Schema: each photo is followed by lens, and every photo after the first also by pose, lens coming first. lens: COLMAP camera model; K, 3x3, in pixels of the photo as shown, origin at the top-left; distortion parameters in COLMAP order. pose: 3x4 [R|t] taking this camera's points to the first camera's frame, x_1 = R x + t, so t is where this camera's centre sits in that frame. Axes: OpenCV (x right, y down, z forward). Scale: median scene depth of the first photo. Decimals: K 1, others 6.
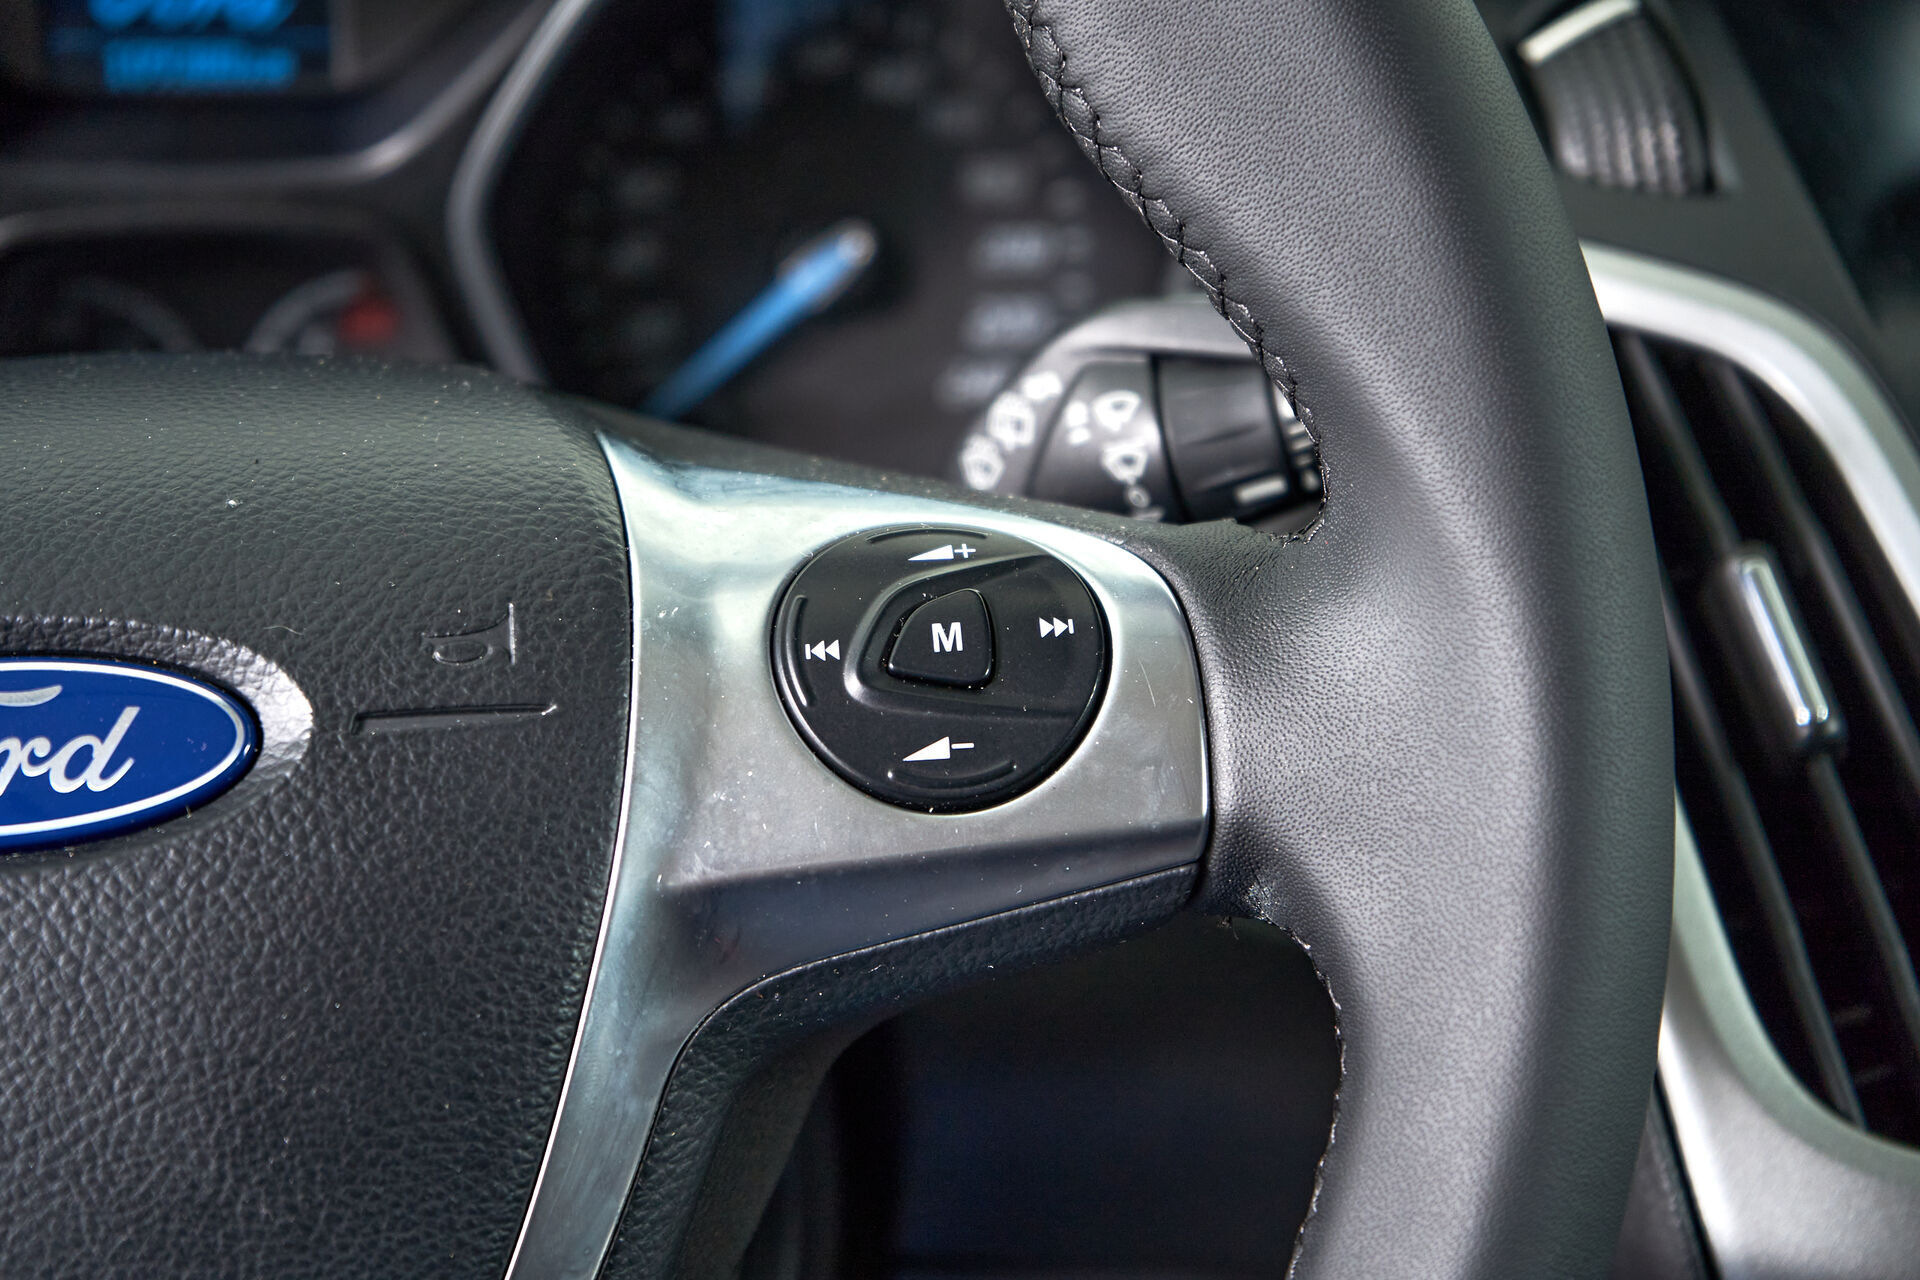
lens RADIAL K [[4022.0, 0, 960.0], [0, 4022.0, 640.0], [0, 0, 1]] dist [0.084675, 0.441169]
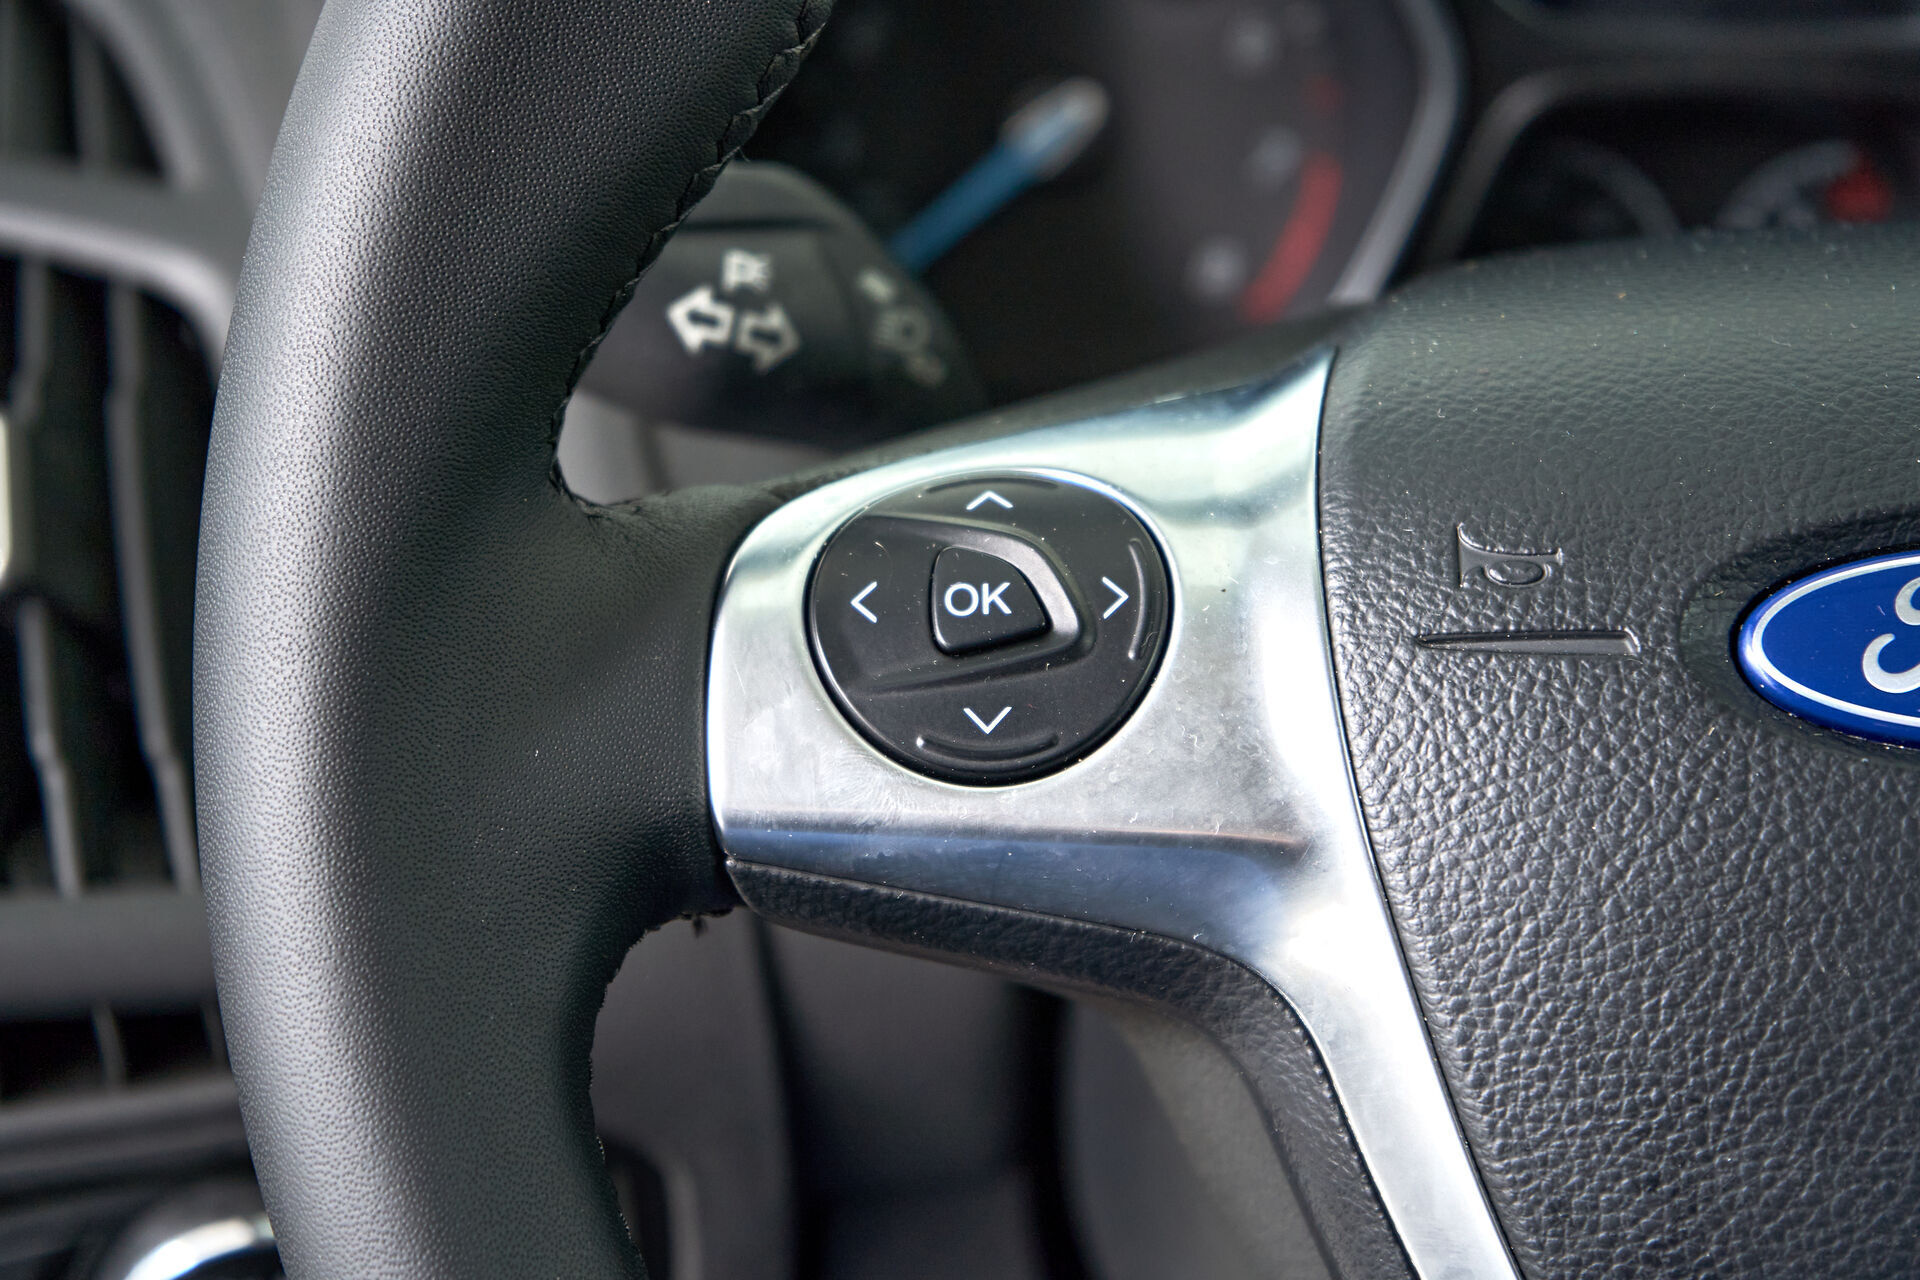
lens RADIAL K [[4022.0, 0, 960.0], [0, 4022.0, 640.0], [0, 0, 1]] dist [0.084675, 0.441169]
pose [[0.988528, 0.068136, -0.134799, -0.294306], [-0.065003, 0.997506, 0.027514, 0.014026], [0.136338, -0.018436, 0.990491, 0.042334]]
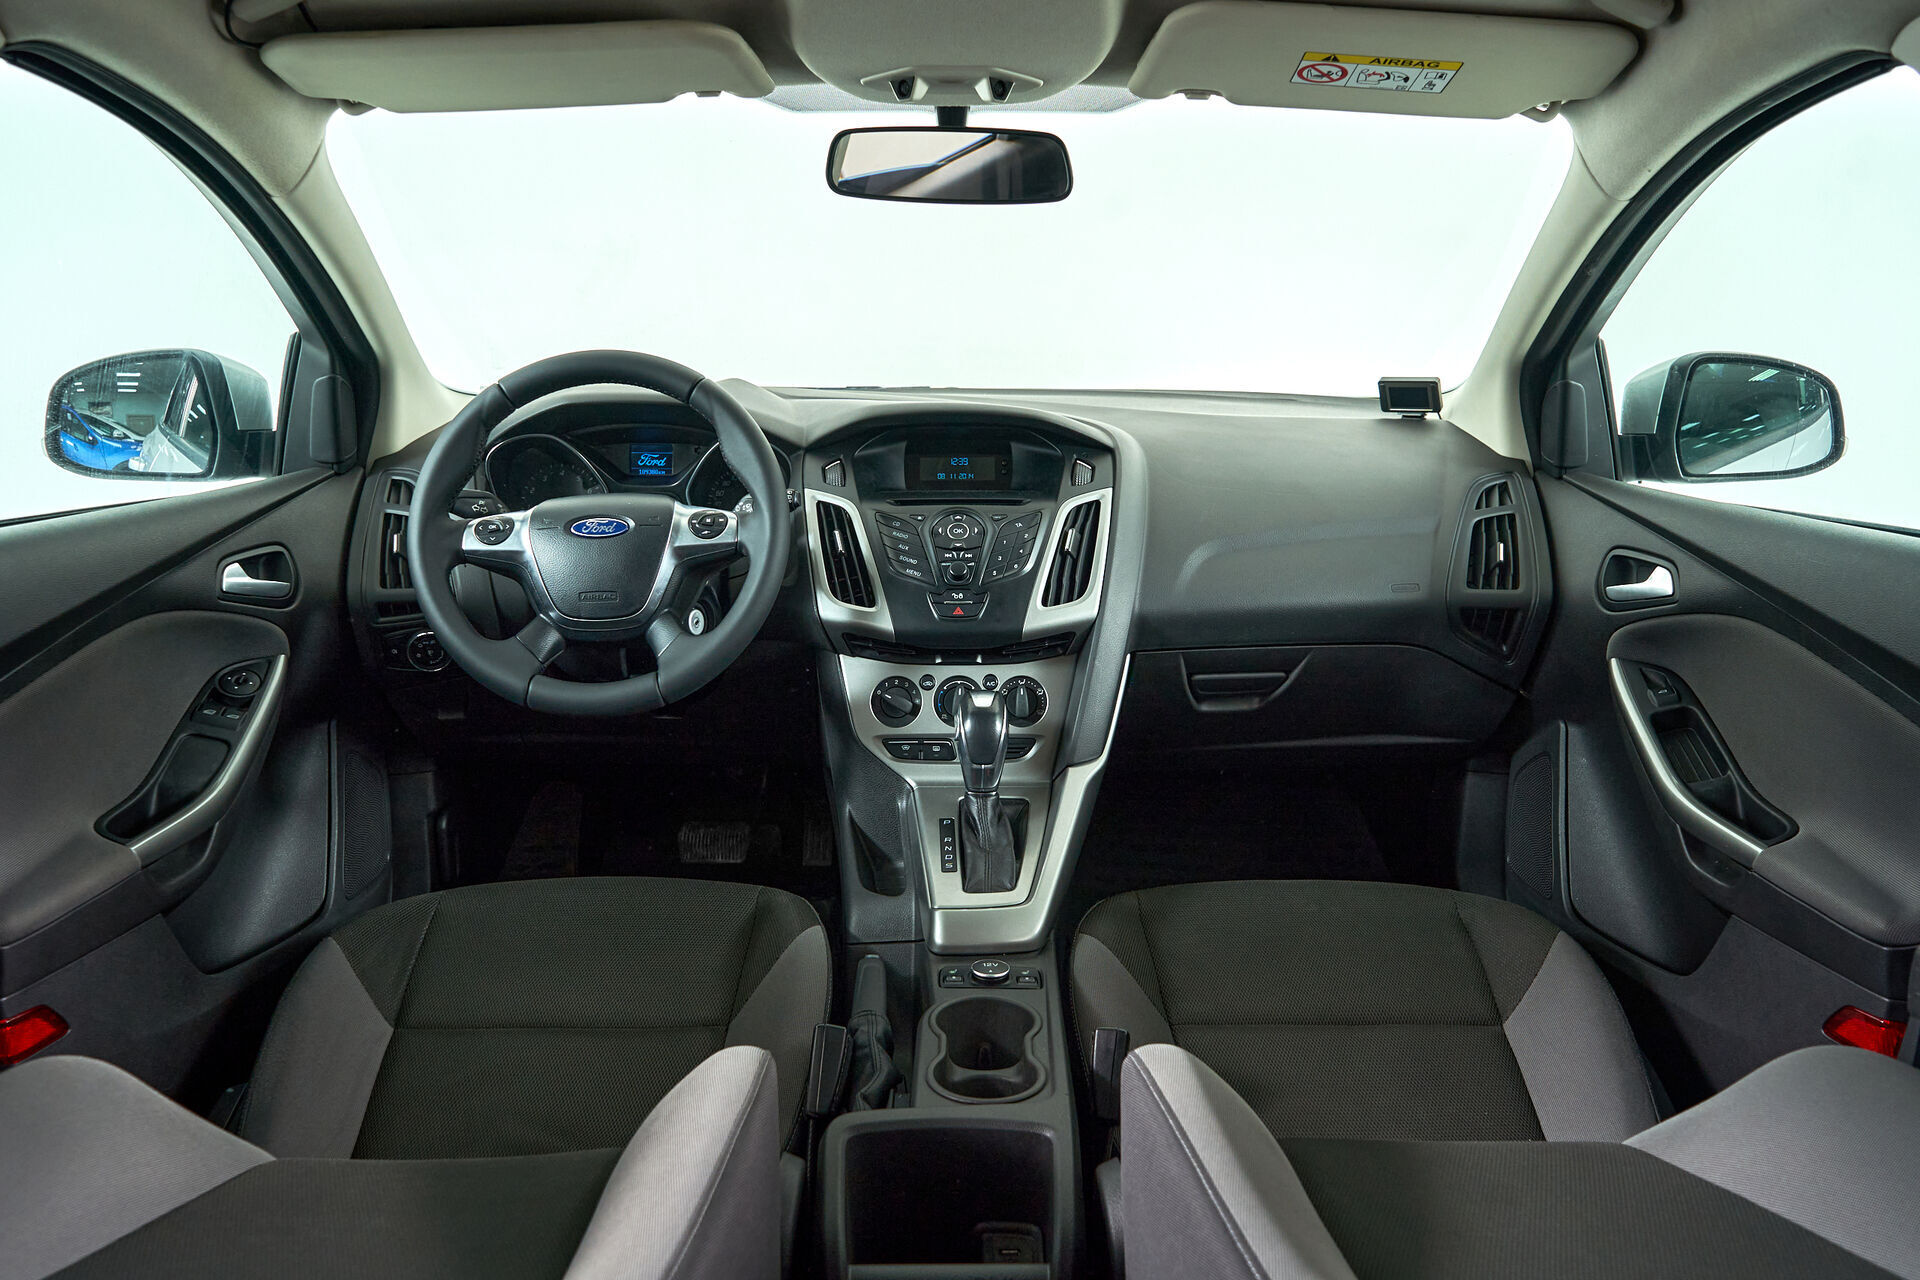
lens RADIAL K [[1575.7, 0, 960.0], [0, 1575.7, 640.0], [0, 0, 1]] dist [0.007533, -0.001078]
pose [[0.996163, 0.029875, -0.082259, 0.705990], [-0.038687, 0.993430, -0.107708, 0.514165], [0.078501, 0.110477, 0.990774, -1.967799]]
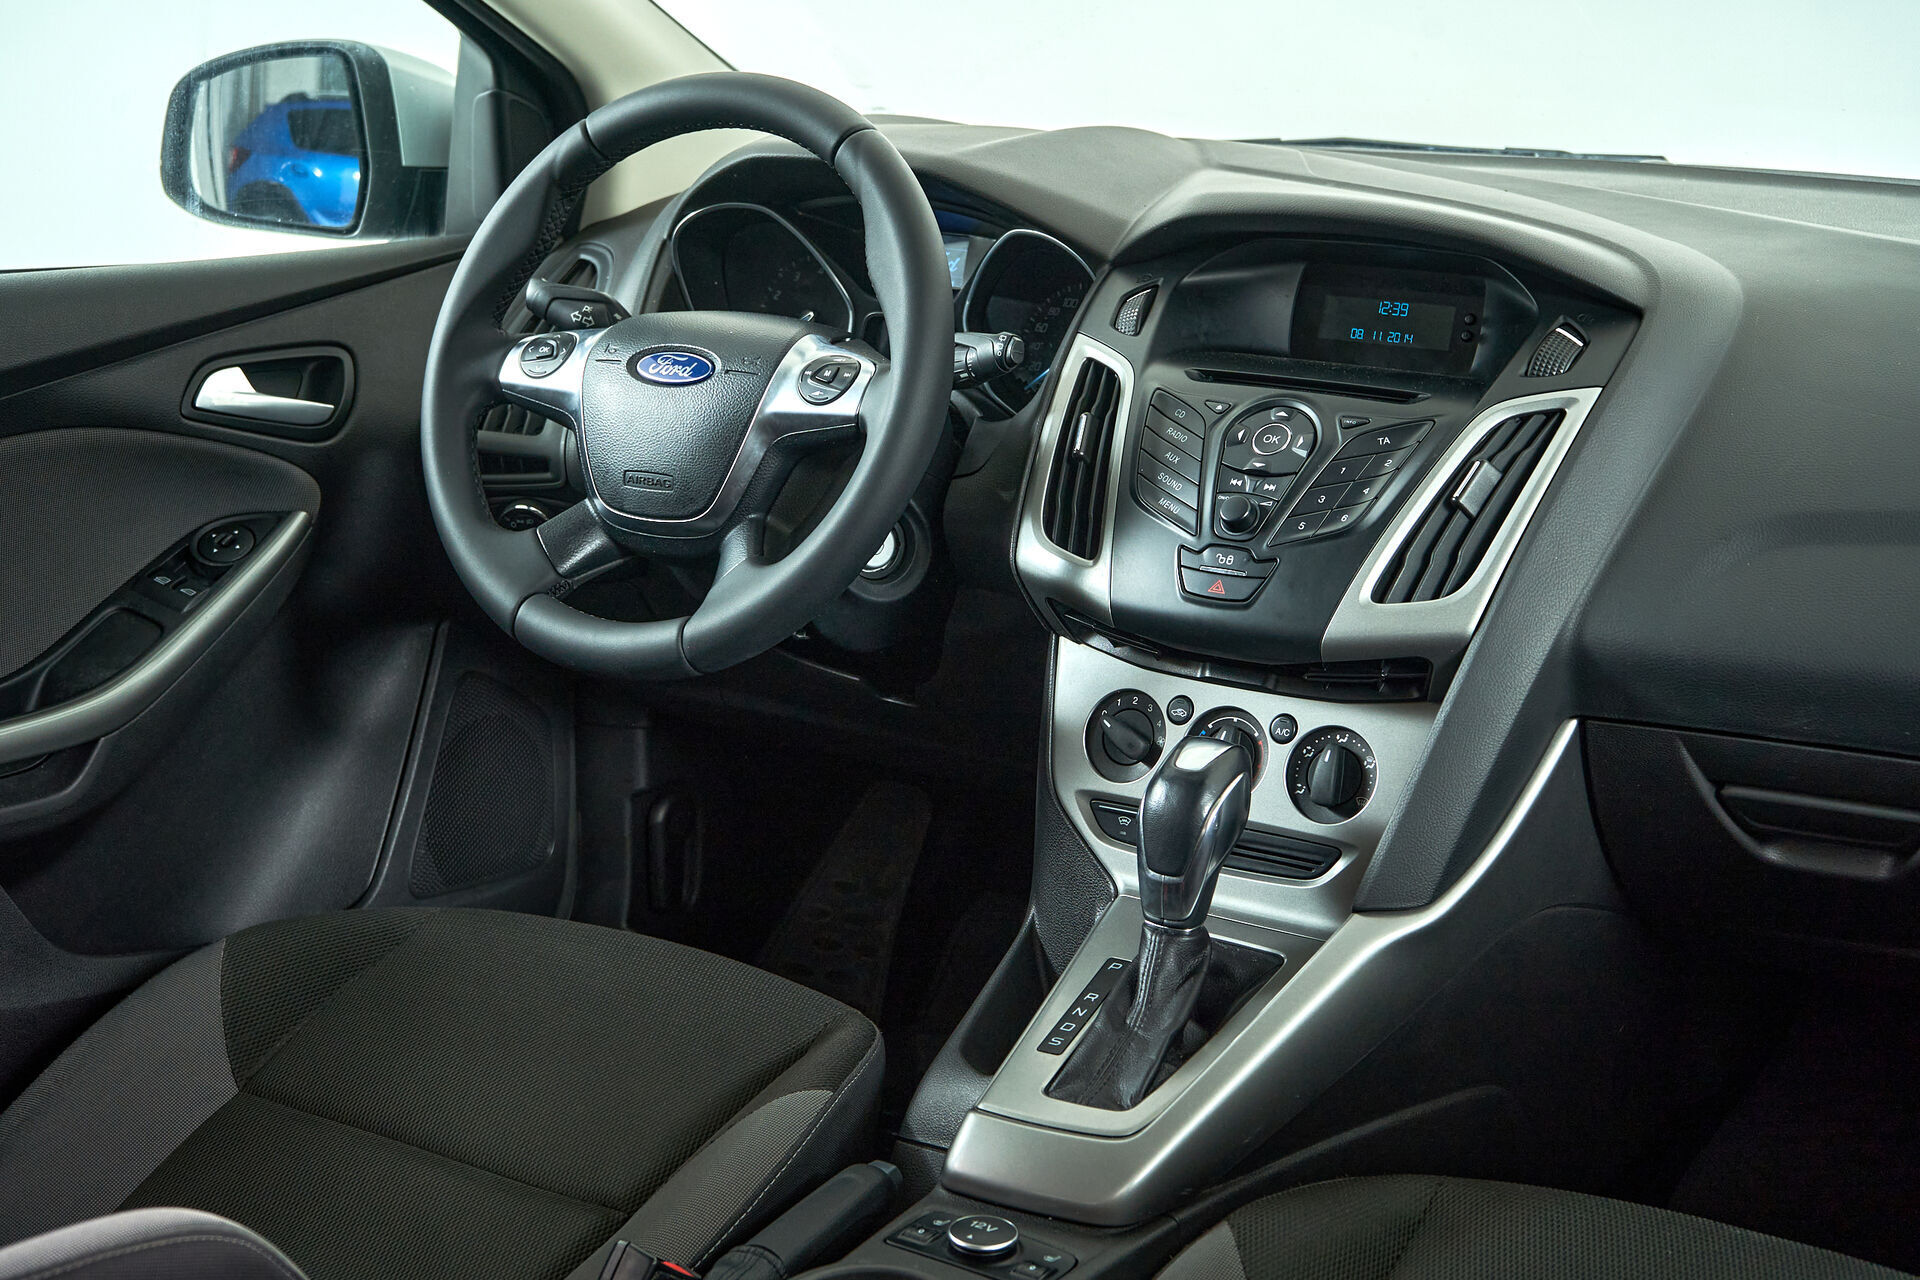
lens RADIAL K [[2876.8, 0, 960.0], [0, 2876.8, 640.0], [0, 0, 1]] dist [-0.010006, -0.017052]
pose [[0.784279, 0.176246, -0.594848, 2.002920], [-0.220315, 0.975428, -0.001468, 0.252489], [0.579972, 0.132205, 0.803837, -1.515310]]
